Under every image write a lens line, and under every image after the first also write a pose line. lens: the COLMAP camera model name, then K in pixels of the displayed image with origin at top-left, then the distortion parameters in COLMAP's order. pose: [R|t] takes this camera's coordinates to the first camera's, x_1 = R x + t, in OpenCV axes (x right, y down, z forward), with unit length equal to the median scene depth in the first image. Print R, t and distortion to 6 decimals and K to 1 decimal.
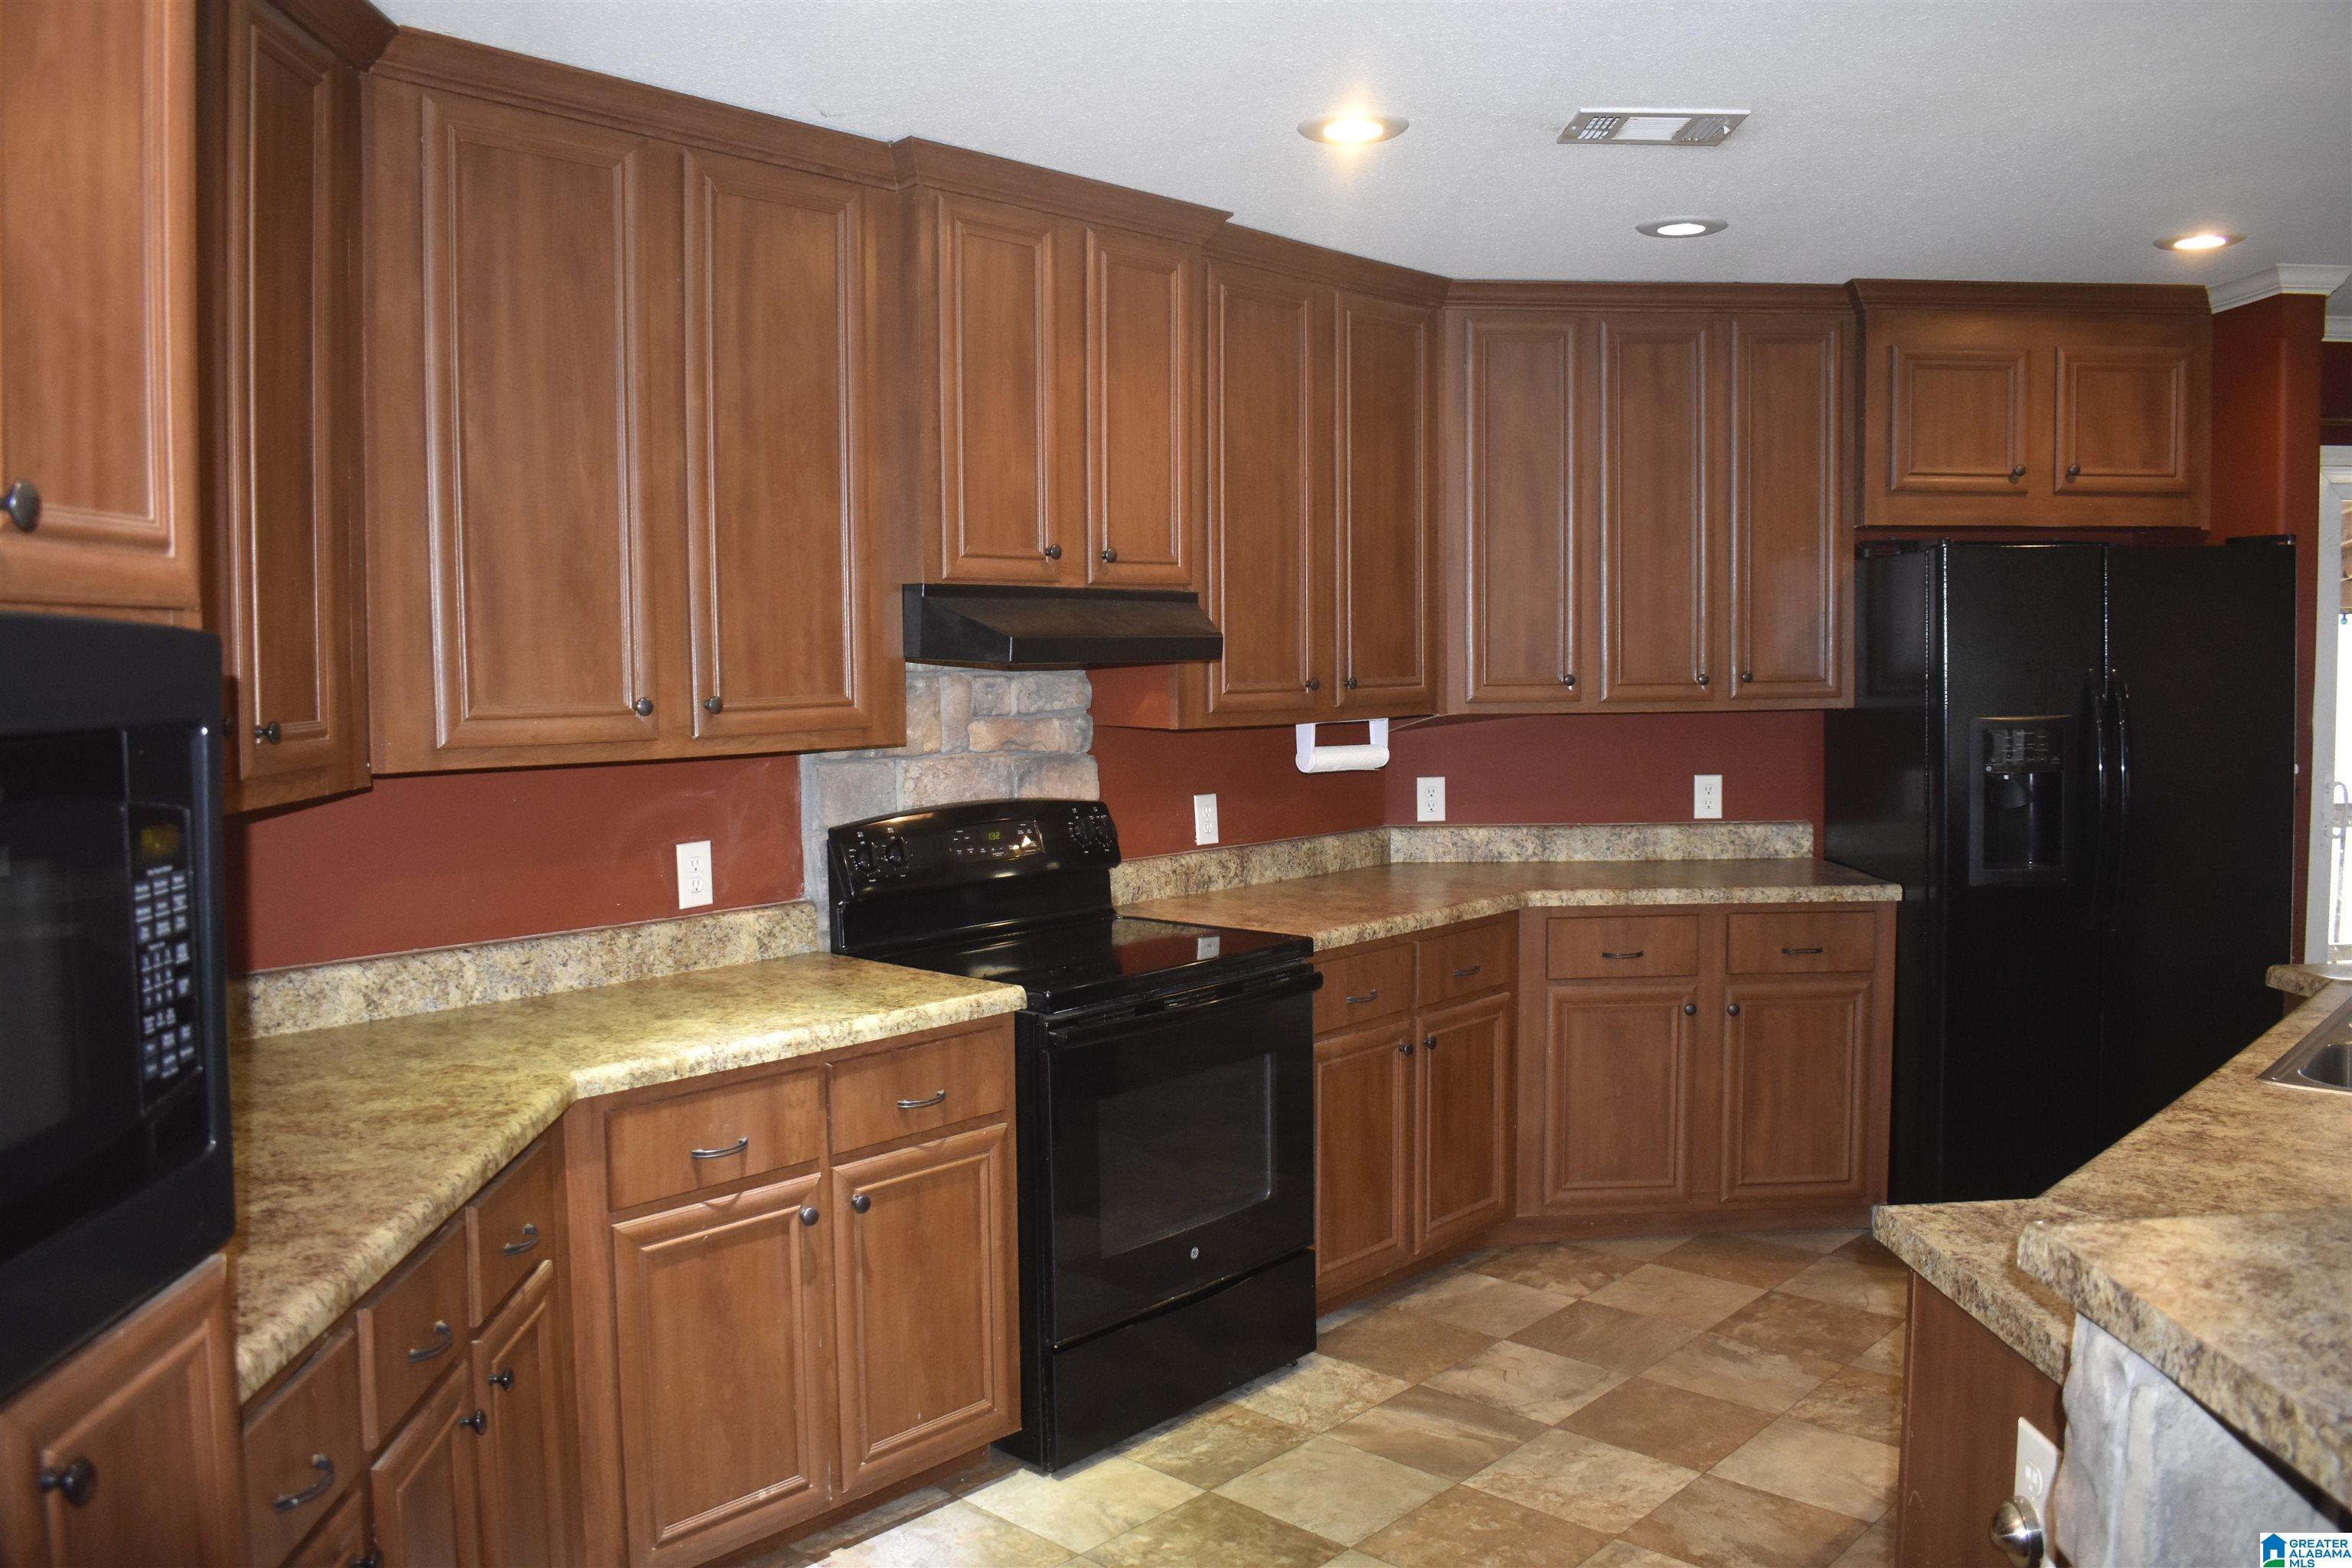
lens RADIAL K [[1867.4, 0, 1176.0], [0, 1867.4, 784.0], [0, 0, 1]] dist [-0.080714, 0.001343]
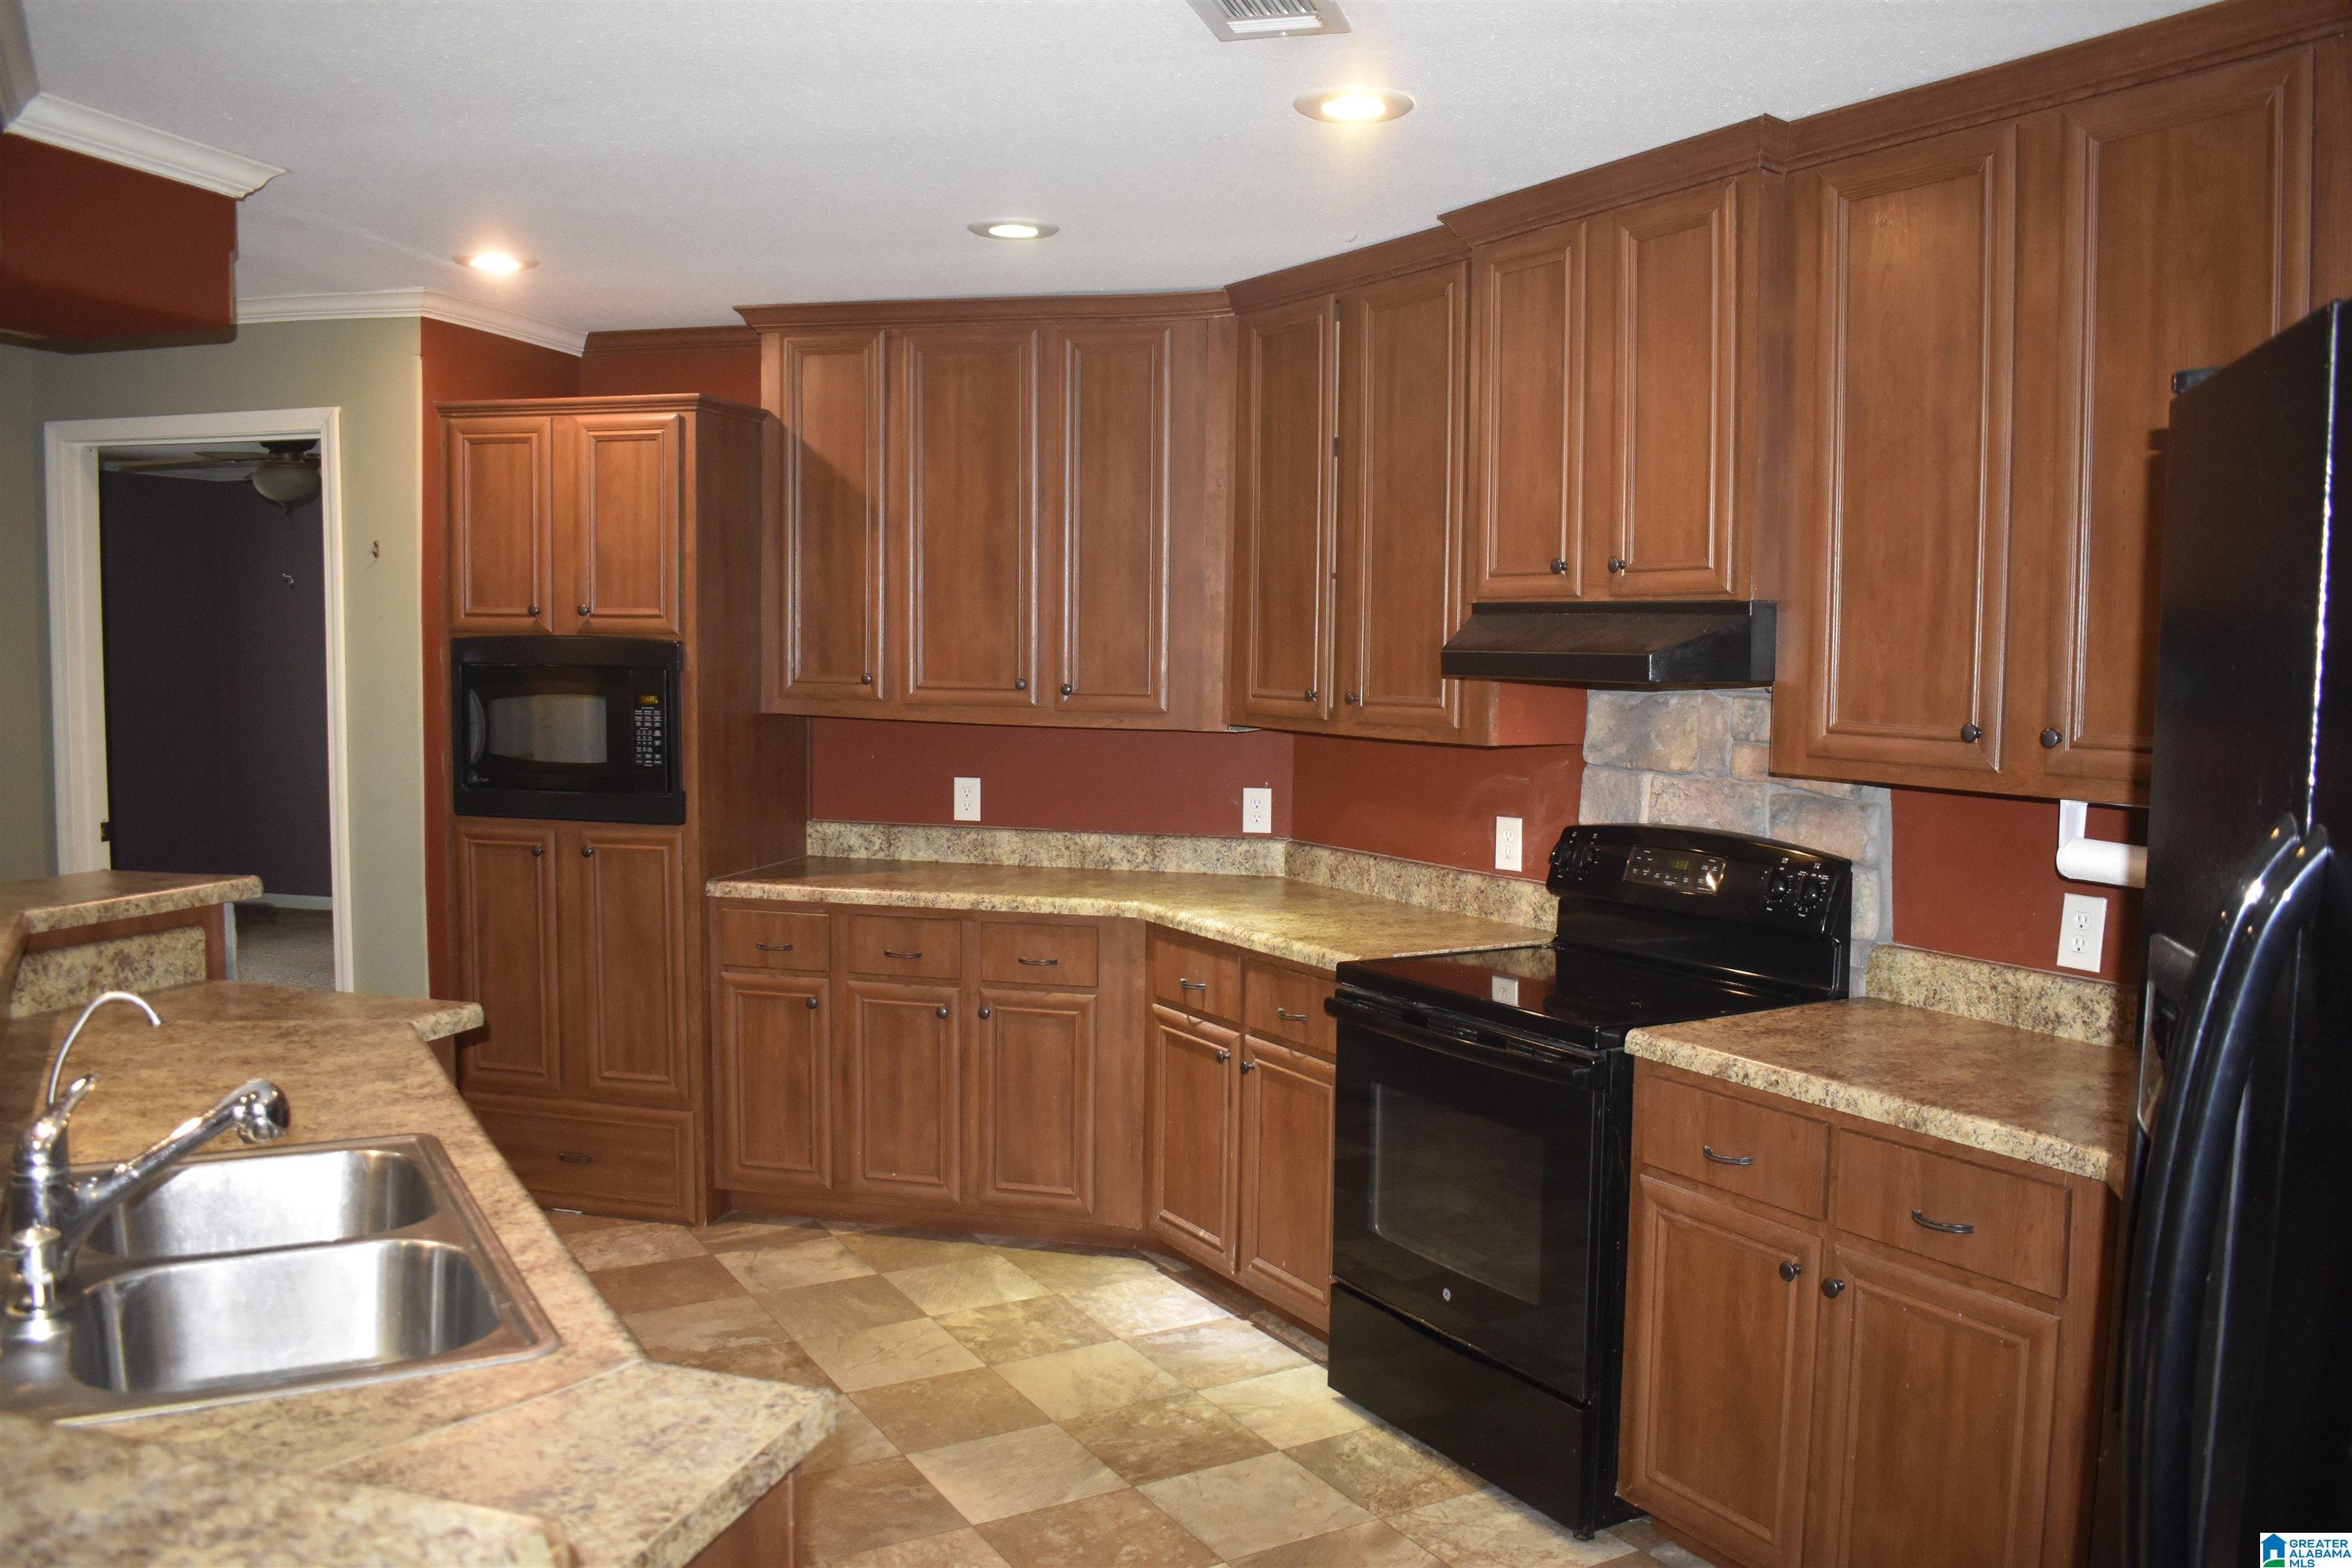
lens RADIAL K [[1865.8, 0, 1186.3], [0, 1865.8, 791.0], [0, 0, 1]] dist [-0.093564, 0.010646]
pose [[-0.301472, 0.077971, -0.950282, 0.967795], [-0.081774, 0.990864, 0.107243, -0.099649], [0.949962, 0.110039, -0.292342, 1.158482]]
